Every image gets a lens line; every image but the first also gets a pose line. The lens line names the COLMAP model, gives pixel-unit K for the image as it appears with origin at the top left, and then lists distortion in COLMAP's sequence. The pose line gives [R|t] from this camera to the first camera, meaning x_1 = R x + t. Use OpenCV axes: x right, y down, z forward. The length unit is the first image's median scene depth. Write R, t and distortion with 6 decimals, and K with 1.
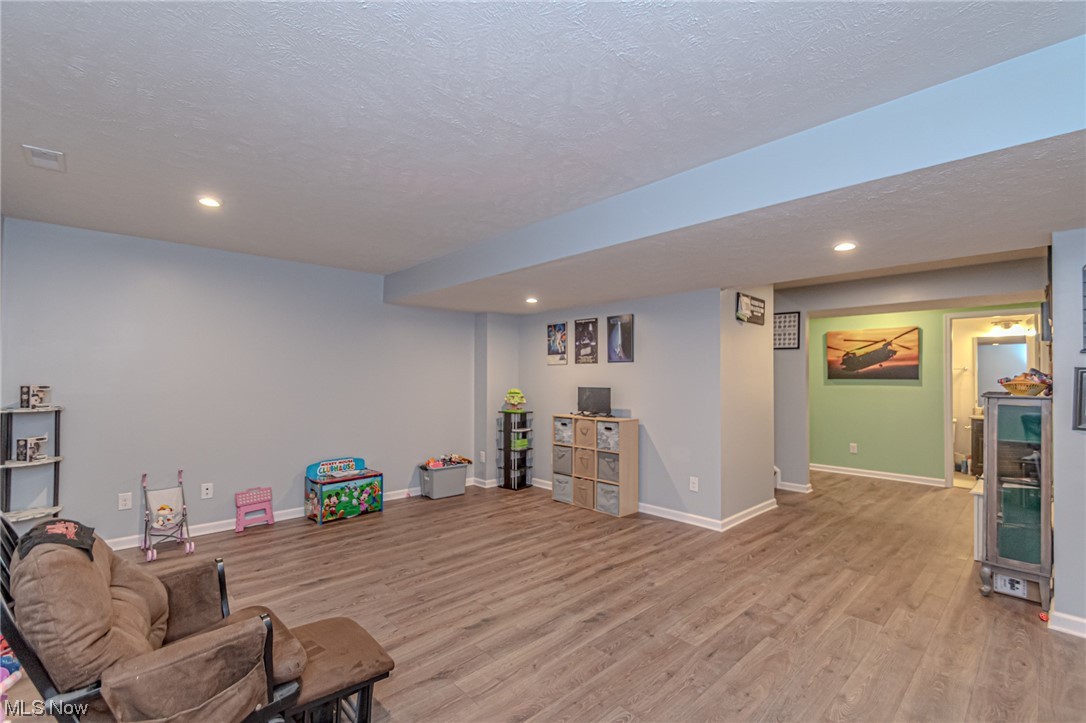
lens RADIAL K [[476.3, 0, 541.6], [0, 476.3, 373.4], [0, 0, 1]] dist [0.004735, -0.000262]
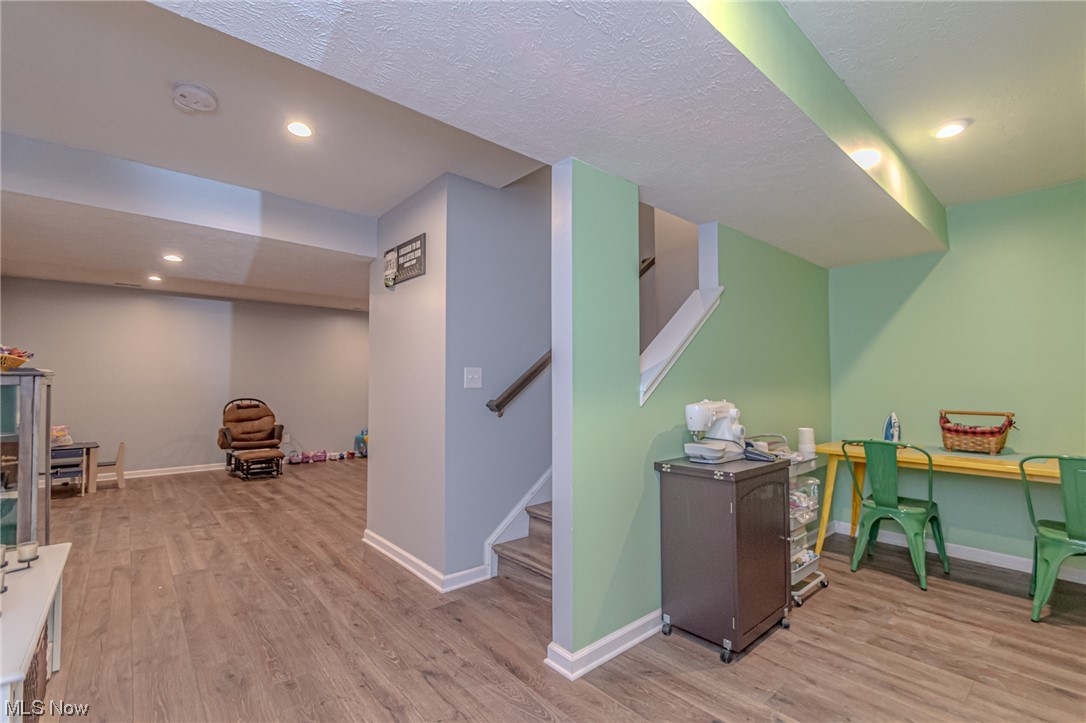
lens RADIAL K [[482.4, 0, 542.3], [0, 482.4, 368.4], [0, 0, 1]] dist [-0.003021, -0.000601]
pose [[-0.040394, -0.037868, -0.998466, 1.283343], [0.010920, 0.999205, -0.038338, 0.059454], [0.999124, -0.012452, -0.039949, 1.400234]]
